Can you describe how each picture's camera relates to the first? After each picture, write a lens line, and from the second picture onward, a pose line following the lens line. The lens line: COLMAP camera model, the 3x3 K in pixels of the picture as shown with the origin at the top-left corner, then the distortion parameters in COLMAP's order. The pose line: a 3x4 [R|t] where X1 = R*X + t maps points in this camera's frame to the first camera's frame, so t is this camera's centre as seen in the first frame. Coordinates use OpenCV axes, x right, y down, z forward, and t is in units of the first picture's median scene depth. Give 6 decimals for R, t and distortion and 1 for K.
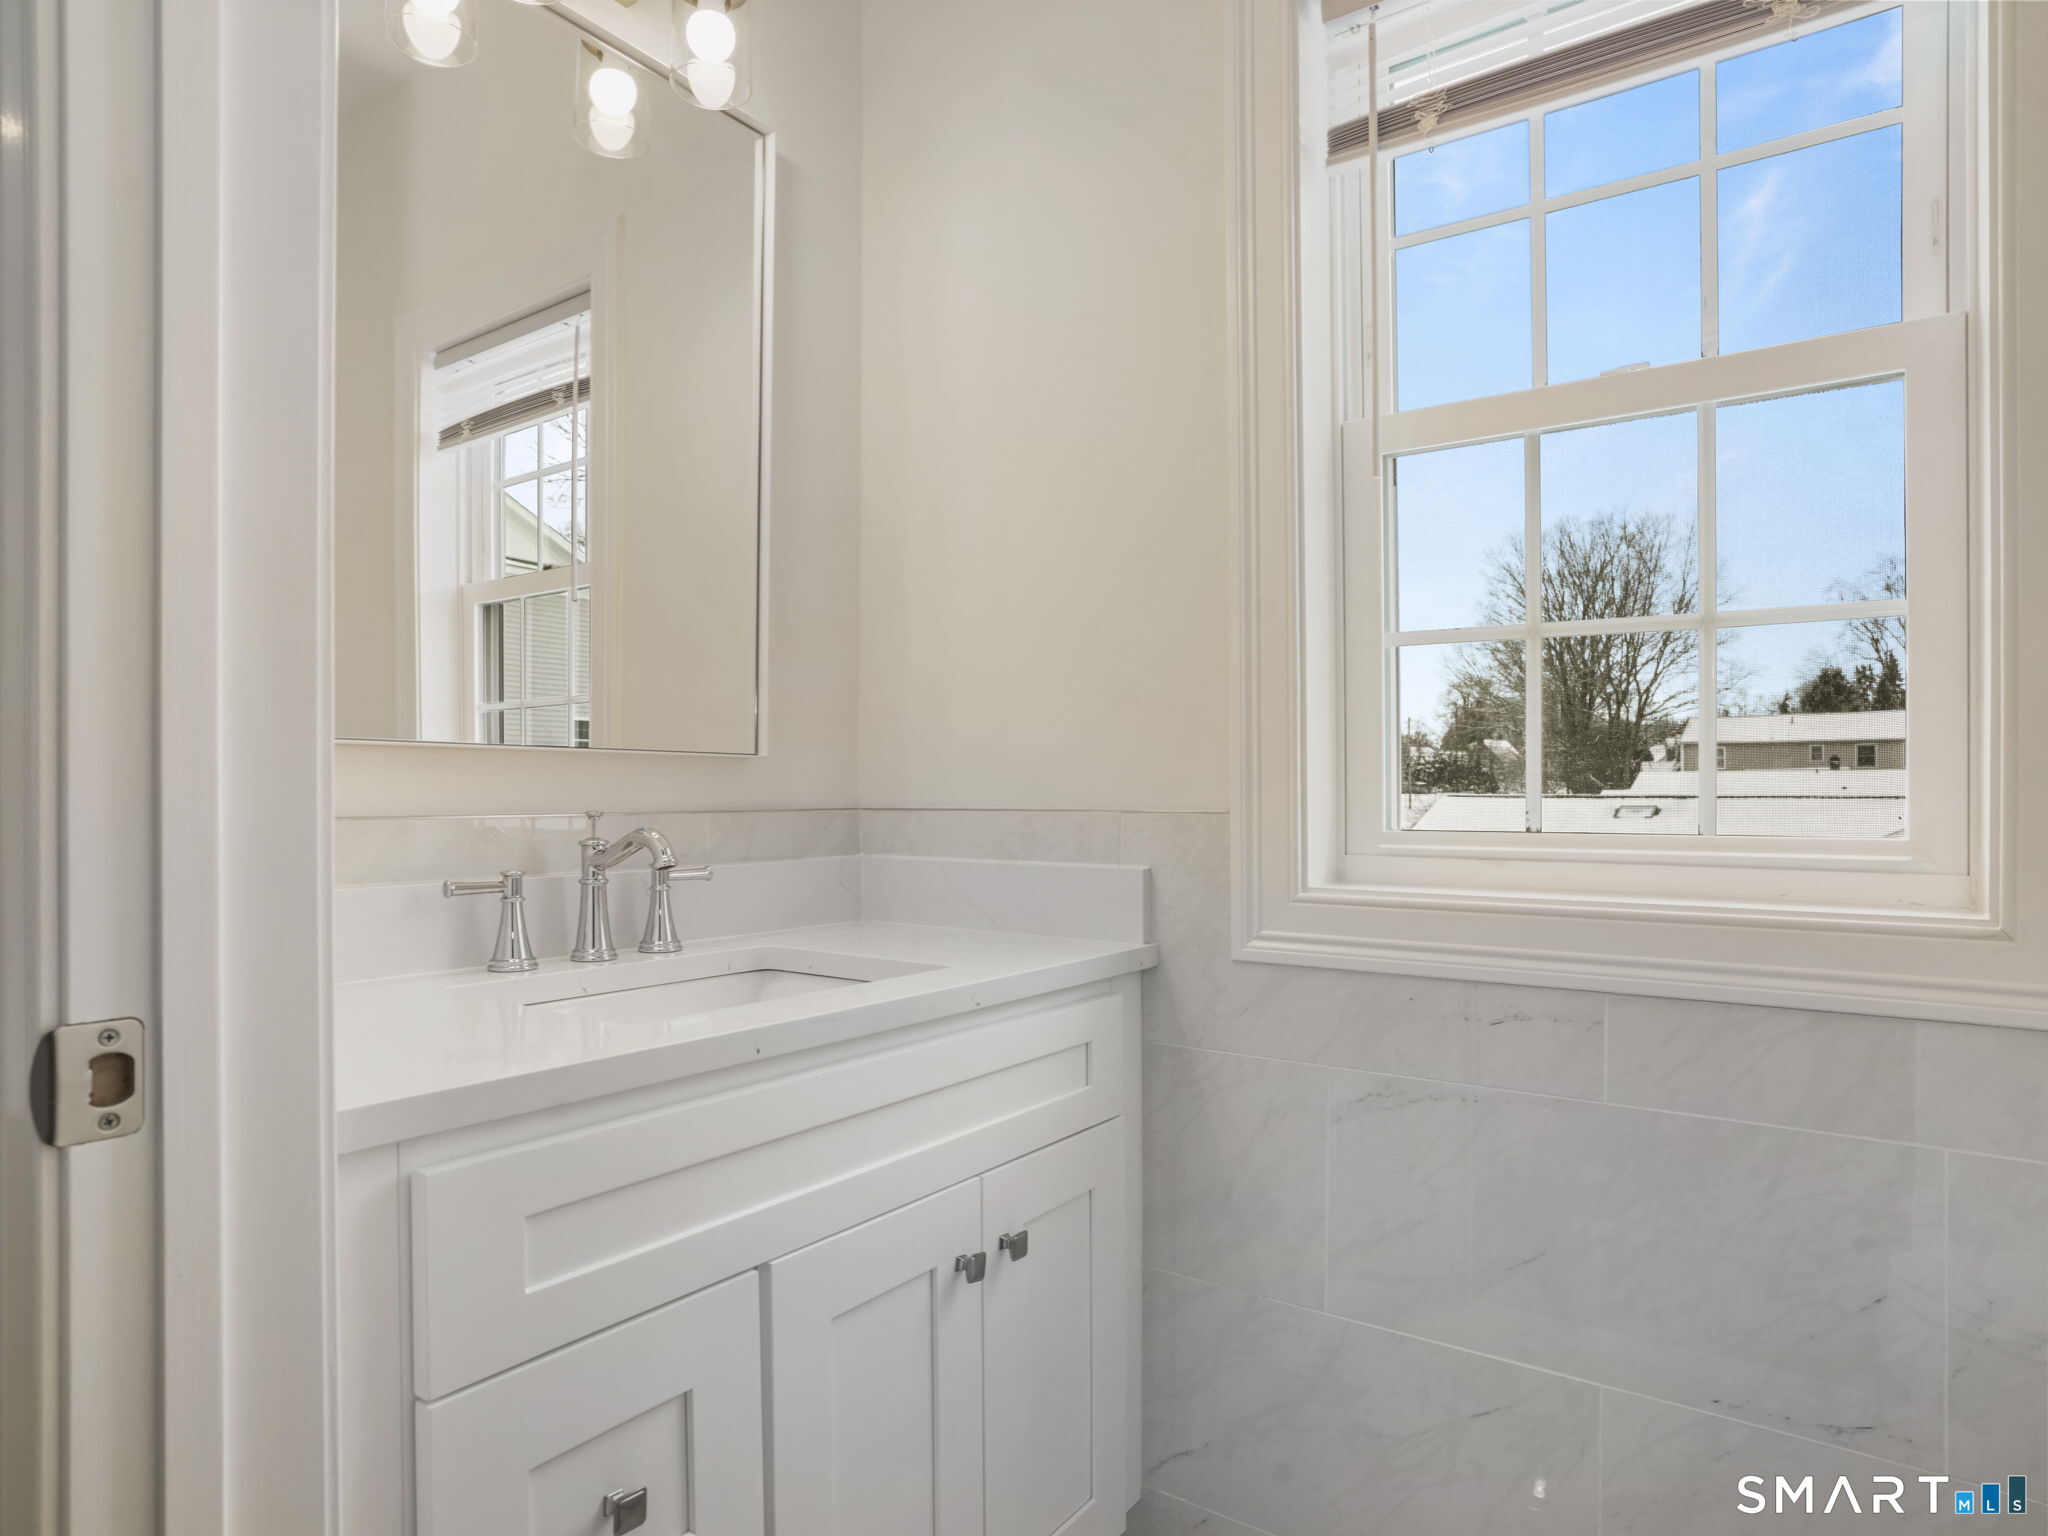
lens RADIAL K [[1187.7, 0, 1019.4], [0, 1187.7, 781.4], [0, 0, 1]] dist [-0.073313, 0.041310]
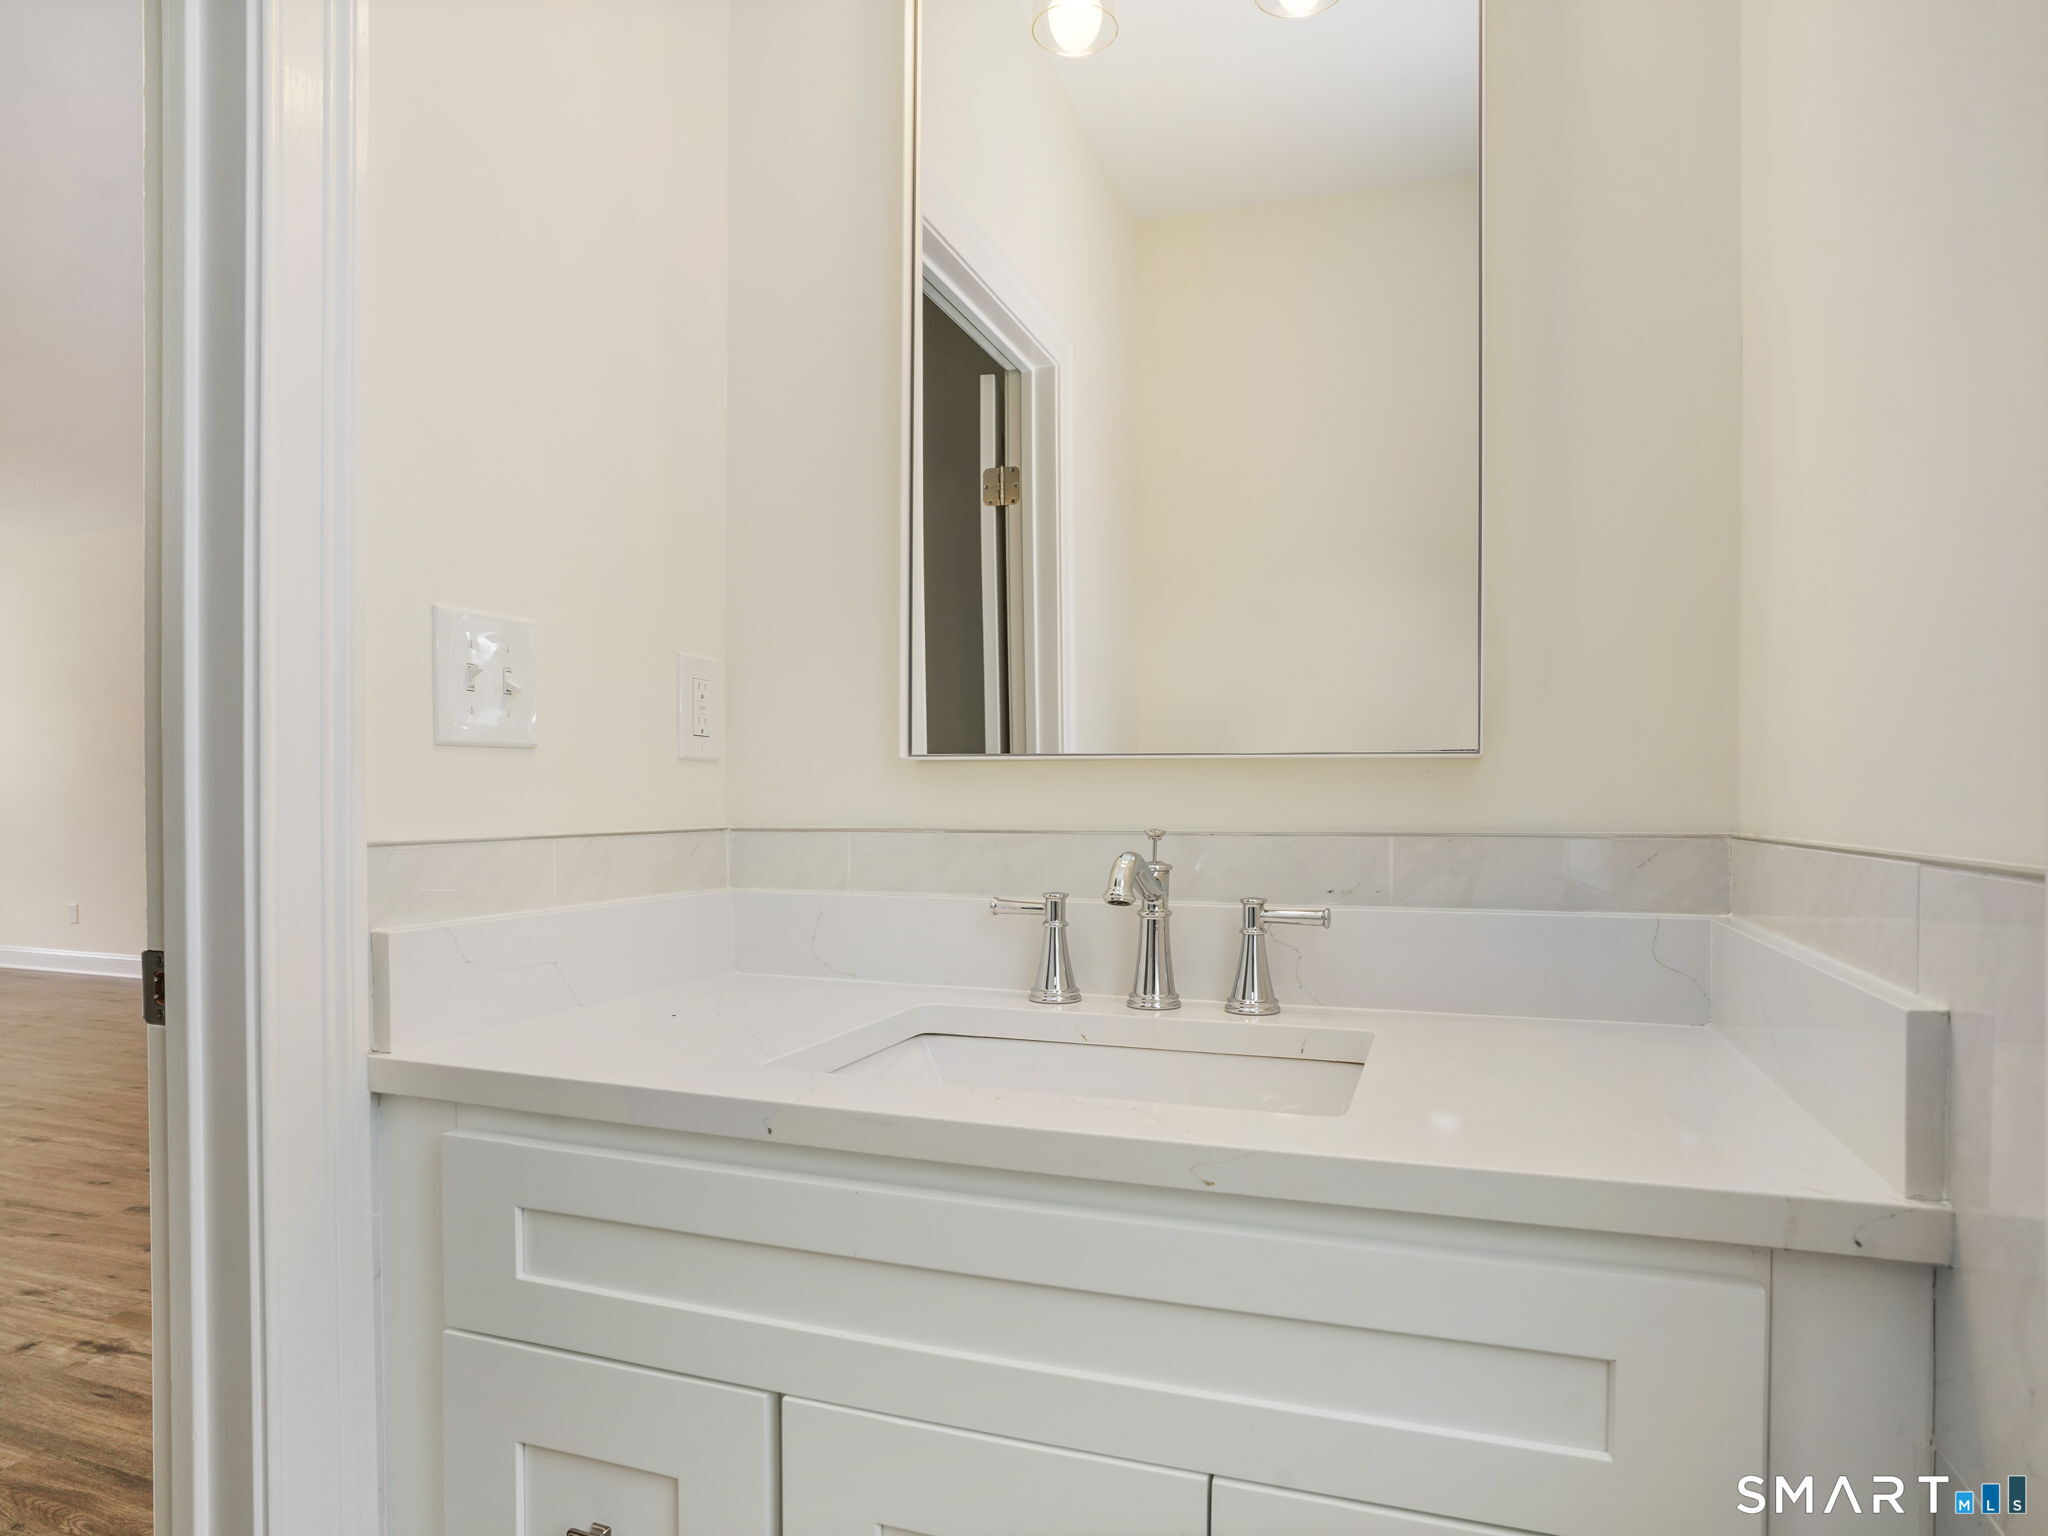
lens RADIAL K [[1187.7, 0, 1021.4], [0, 1187.7, 779.3], [0, 0, 1]] dist [-0.073313, 0.041310]
pose [[0.288470, -0.010433, -0.957432, 0.463146], [0.007521, 0.999934, -0.008630, -0.005029], [0.957459, -0.004711, 0.288530, 0.705149]]
